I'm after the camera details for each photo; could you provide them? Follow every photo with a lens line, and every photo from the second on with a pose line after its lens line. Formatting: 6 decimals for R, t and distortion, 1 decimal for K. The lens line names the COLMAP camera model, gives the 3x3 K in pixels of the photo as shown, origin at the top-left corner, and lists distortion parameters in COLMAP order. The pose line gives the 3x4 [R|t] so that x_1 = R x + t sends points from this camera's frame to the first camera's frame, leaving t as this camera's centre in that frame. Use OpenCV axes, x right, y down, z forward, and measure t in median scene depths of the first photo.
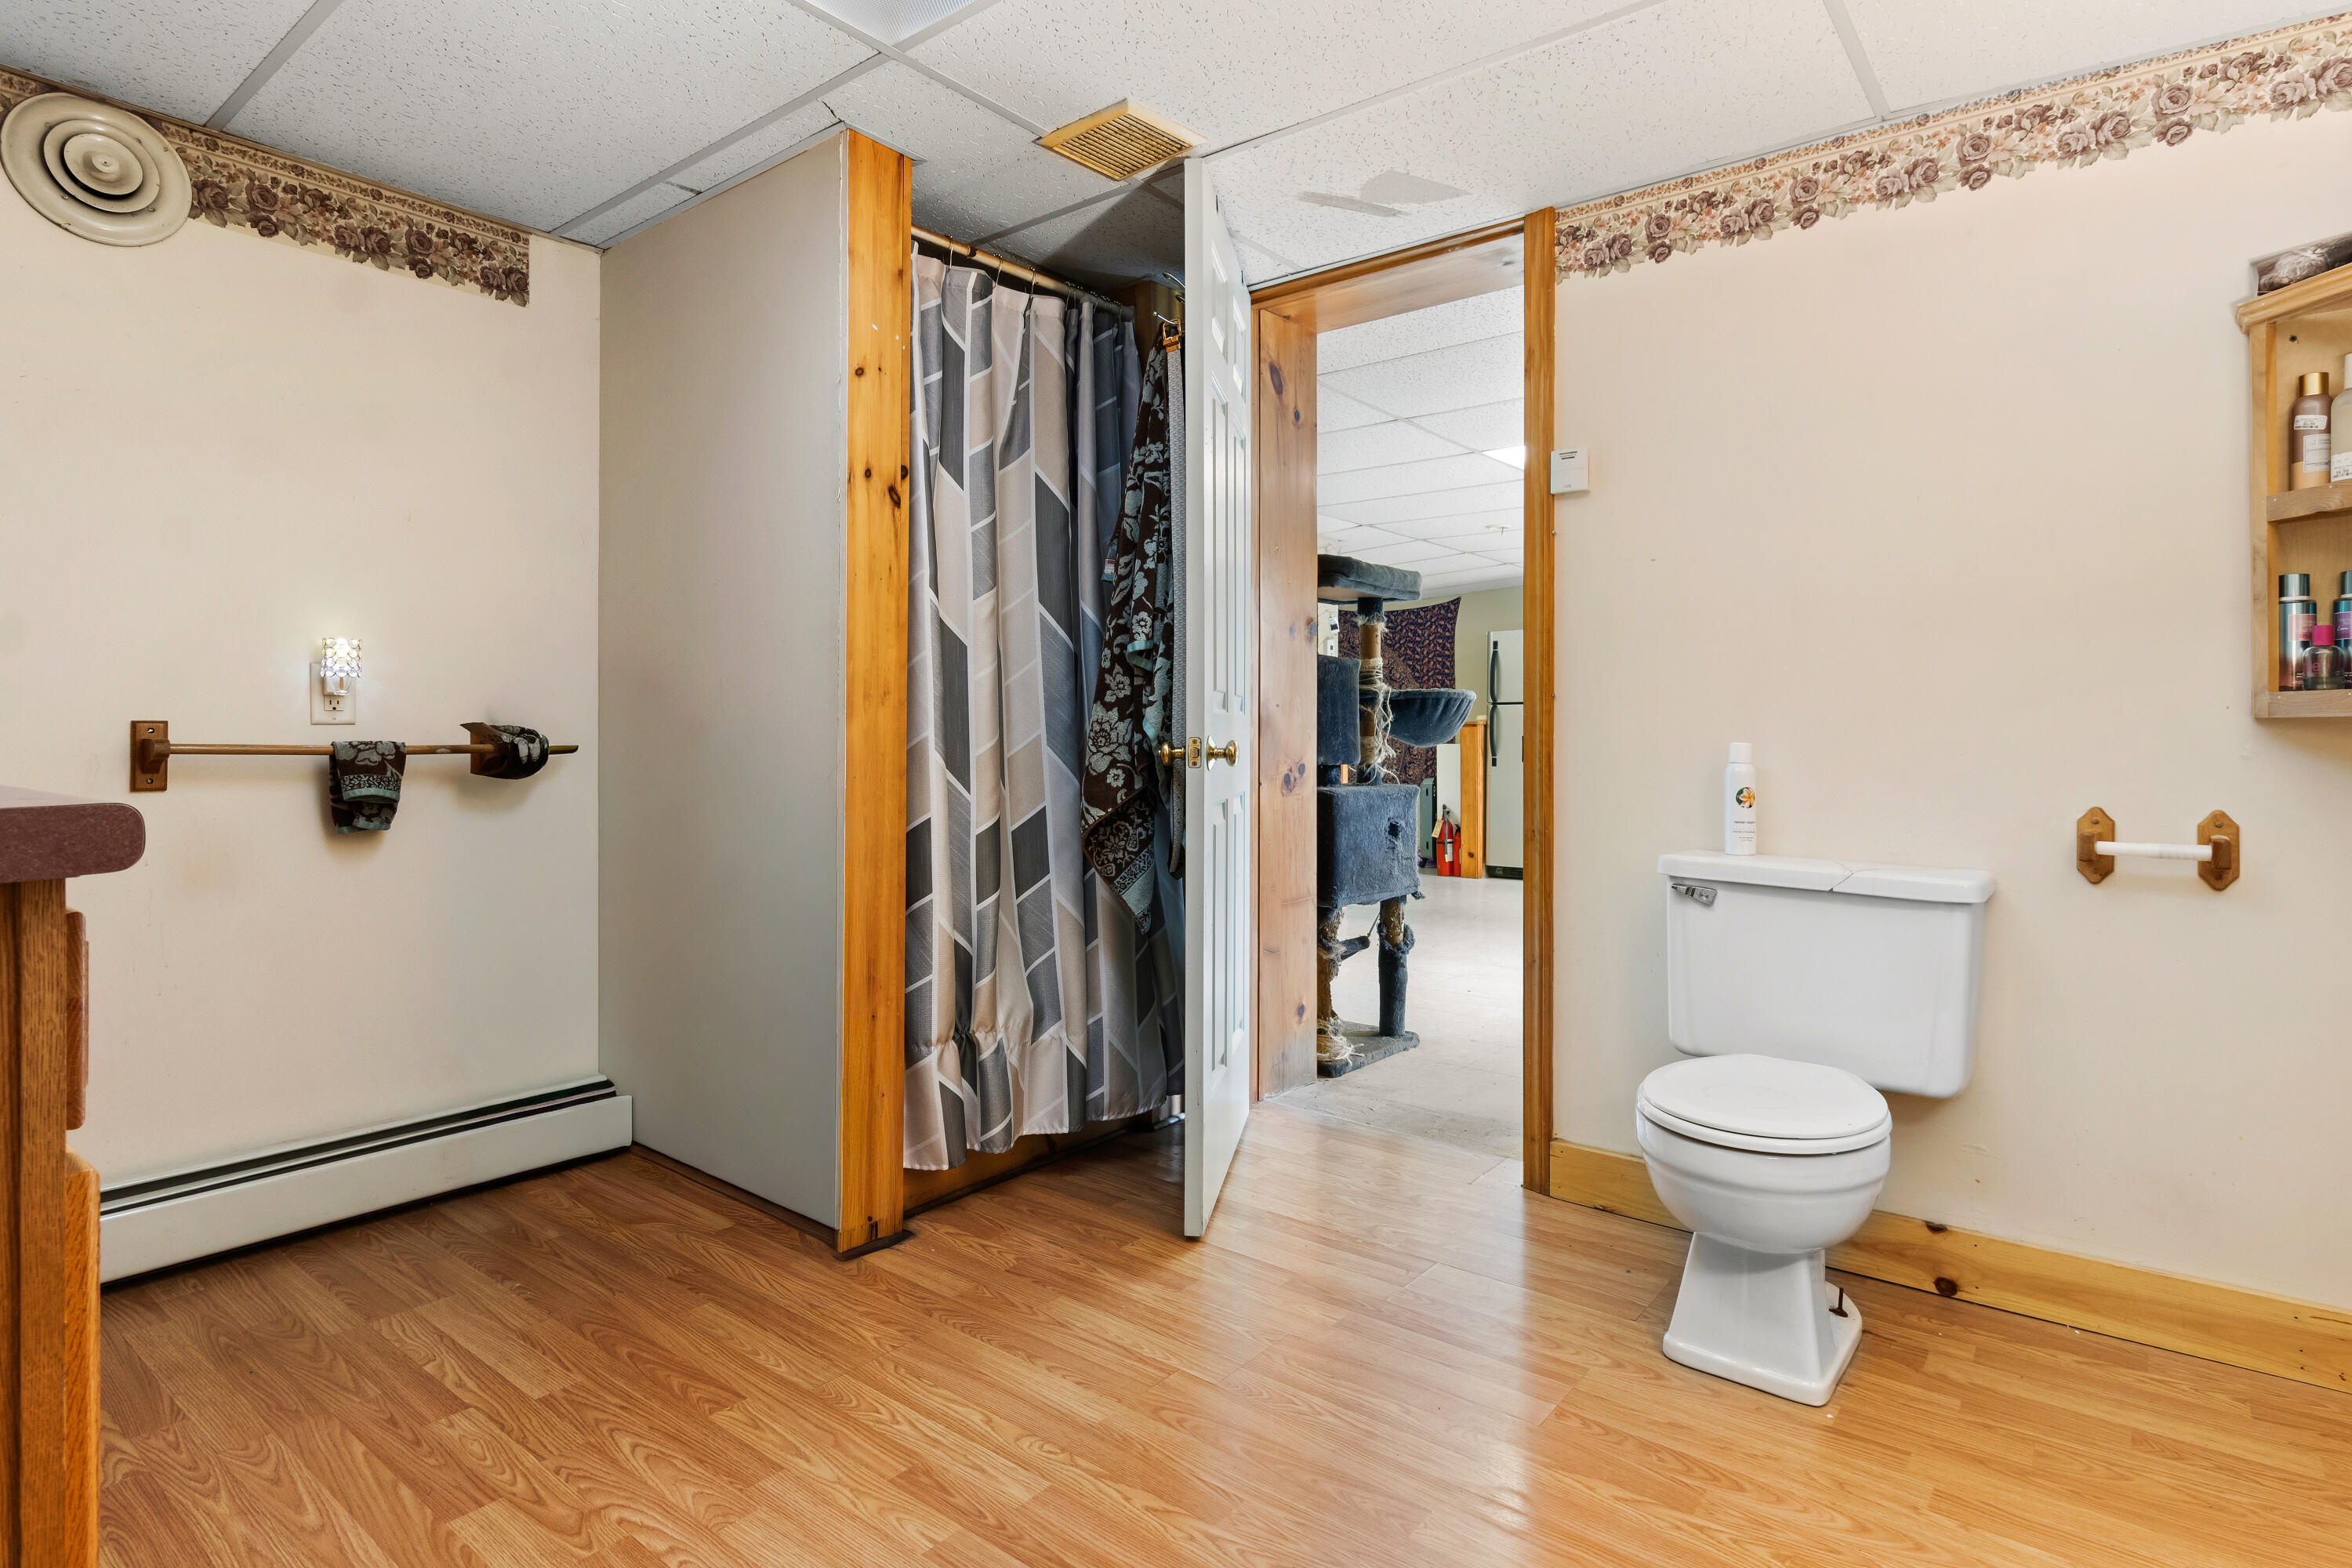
lens RADIAL K [[1198.0, 0, 1238.3], [0, 1198.0, 739.2], [0, 0, 1]] dist [0.003434, 0.000520]
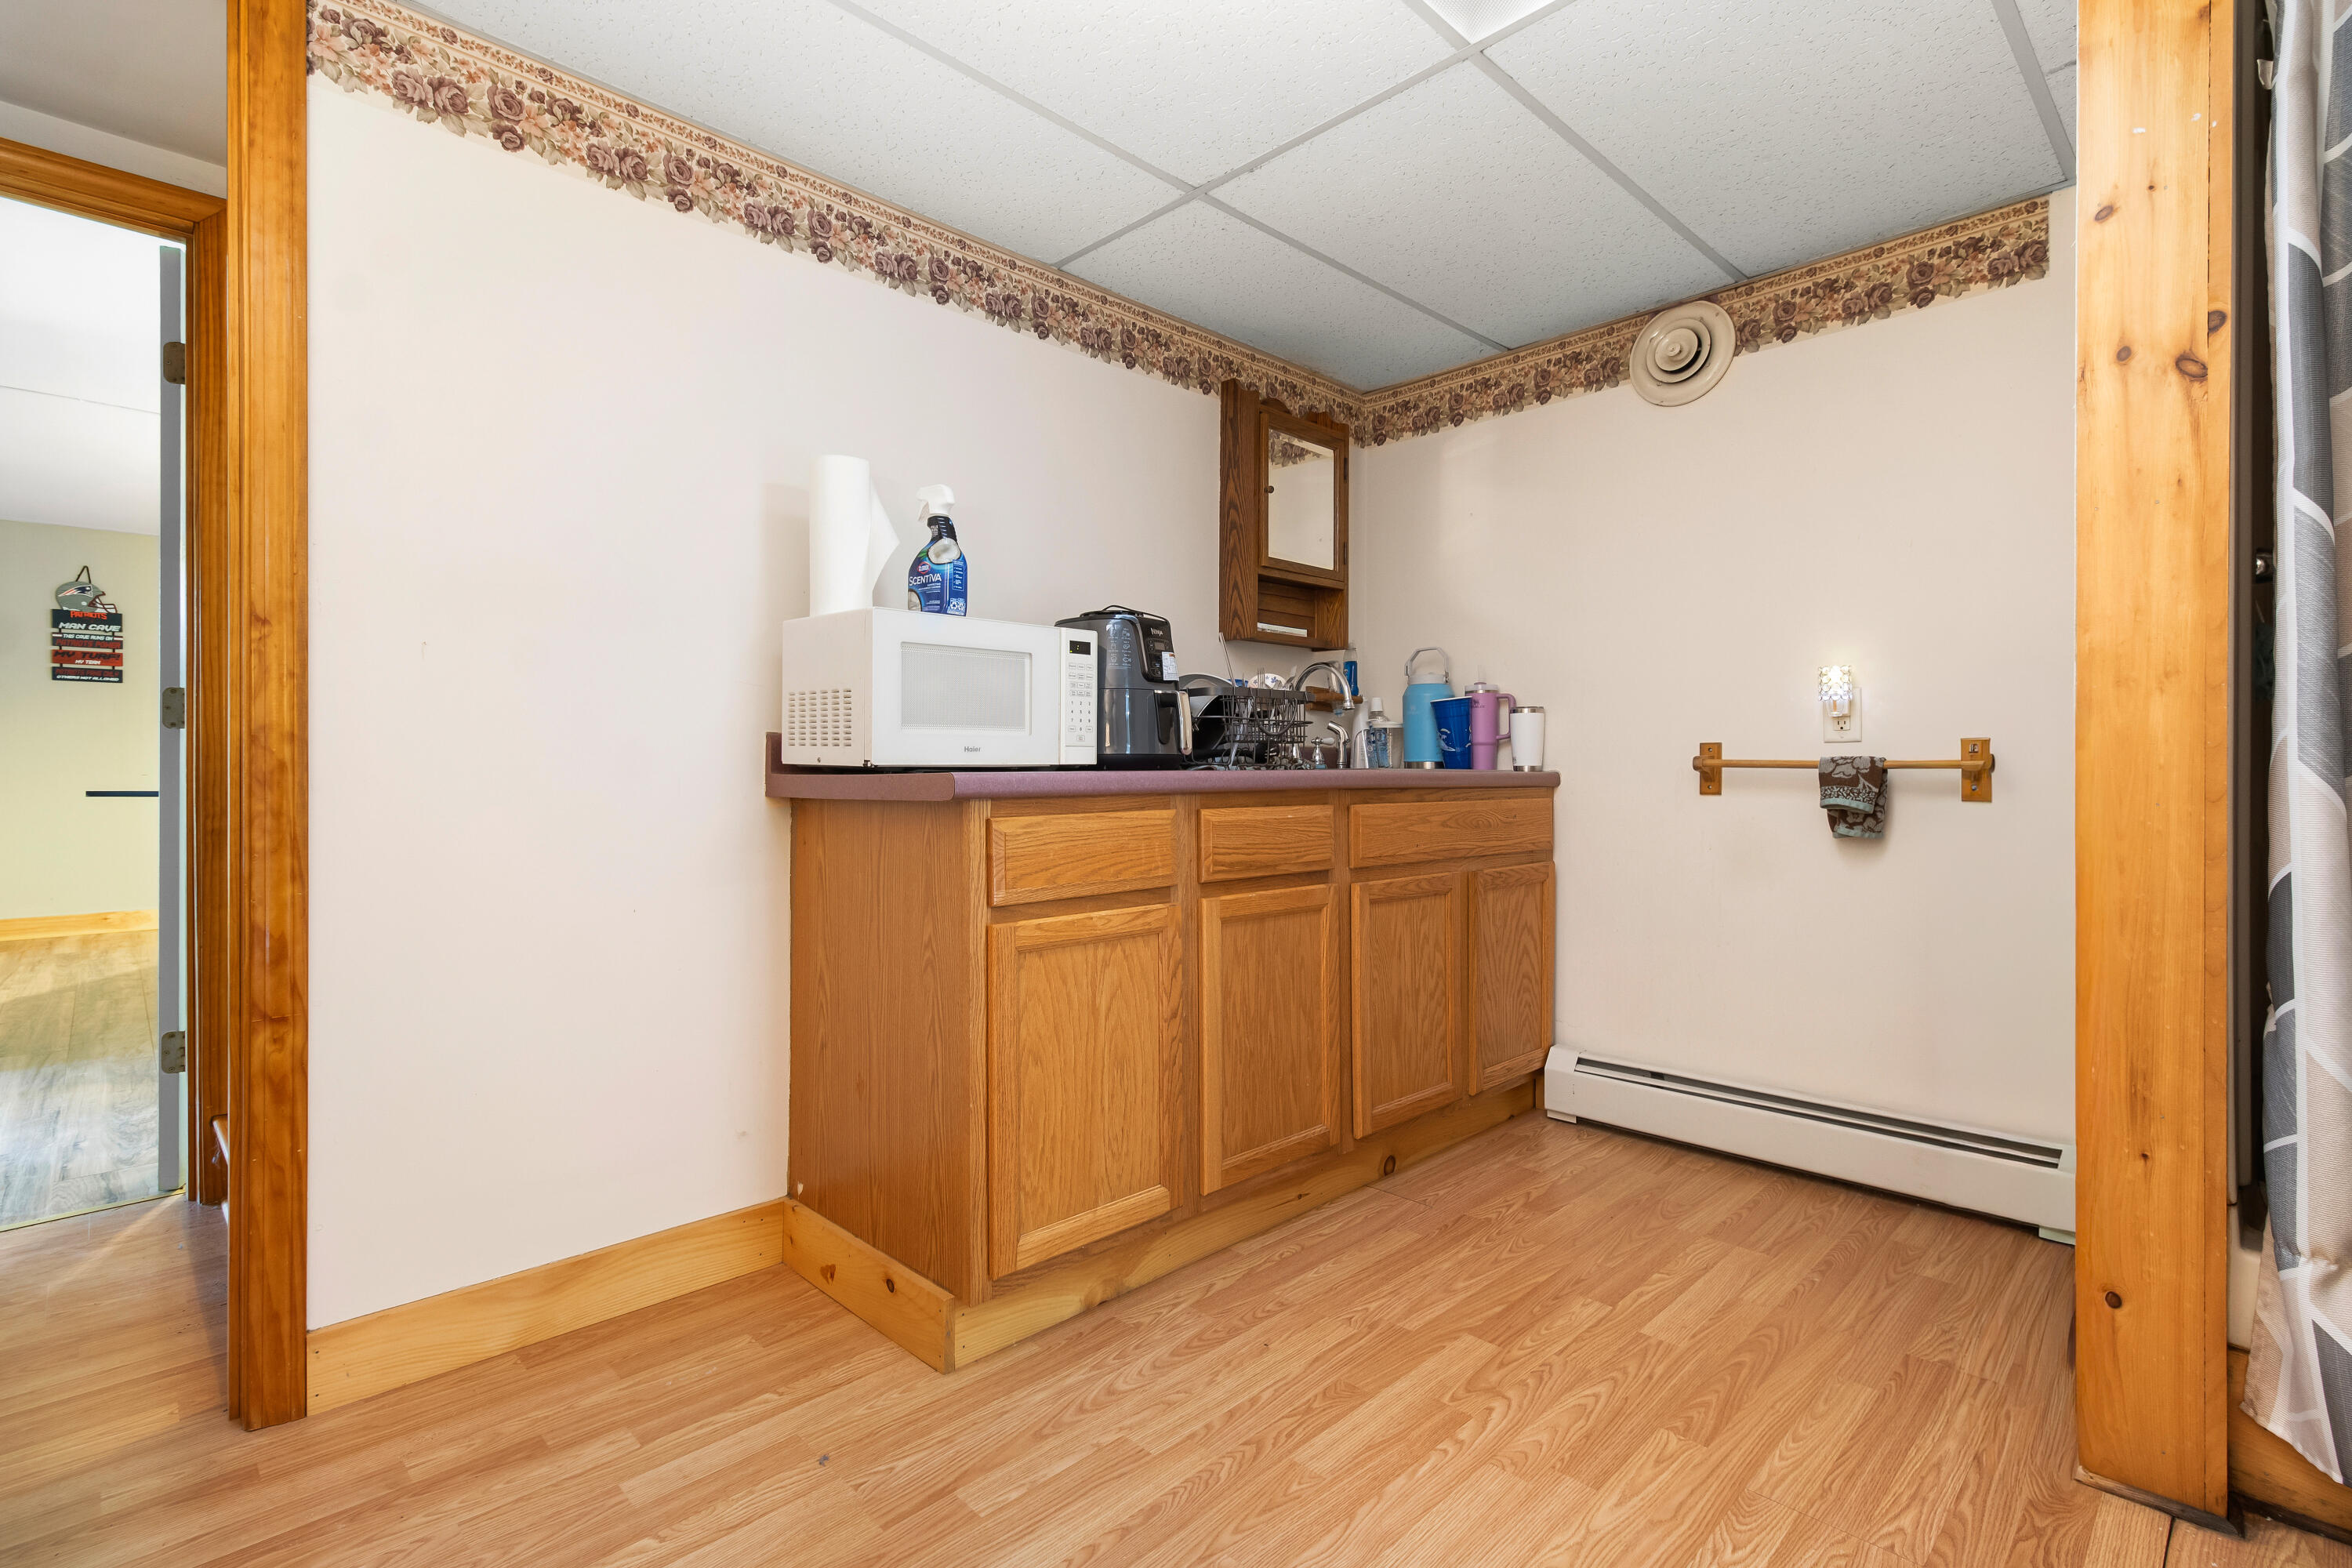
lens RADIAL K [[1114.3, 0, 1184.9], [0, 1114.3, 775.8], [0, 0, 1]] dist [0.004998, 0.000375]
pose [[-0.146827, 0.005180, -0.989149, 0.414692], [0.001763, 0.999986, 0.004975, 0.014413], [0.989161, -0.001014, -0.146834, 0.583306]]
